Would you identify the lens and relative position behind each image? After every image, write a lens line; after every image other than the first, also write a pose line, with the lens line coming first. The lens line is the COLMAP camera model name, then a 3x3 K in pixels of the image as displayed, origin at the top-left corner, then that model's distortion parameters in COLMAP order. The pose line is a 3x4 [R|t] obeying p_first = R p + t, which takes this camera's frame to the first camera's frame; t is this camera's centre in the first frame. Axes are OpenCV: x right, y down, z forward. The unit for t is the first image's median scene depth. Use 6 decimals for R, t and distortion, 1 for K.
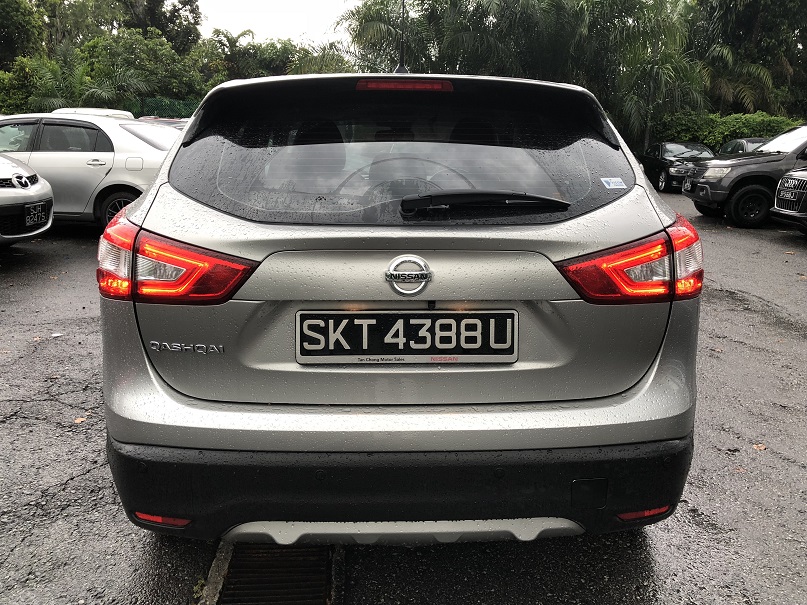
lens RADIAL K [[656.9, 0, 426.7], [0, 656.9, 302.8], [0, 0, 1]] dist [0.041001, -0.049997]
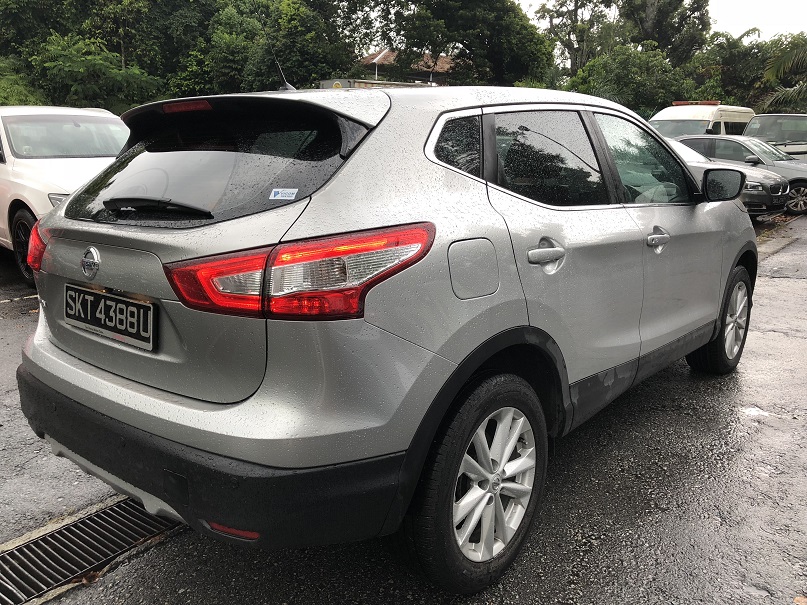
lens RADIAL K [[656.9, 0, 402.3], [0, 656.9, 302.6], [0, 0, 1]] dist [0.041001, -0.049997]
pose [[0.740333, 0.129148, -0.659717, 1.181767], [-0.138478, 0.989623, 0.038331, -0.093221], [0.657822, 0.062978, 0.750536, 0.438565]]
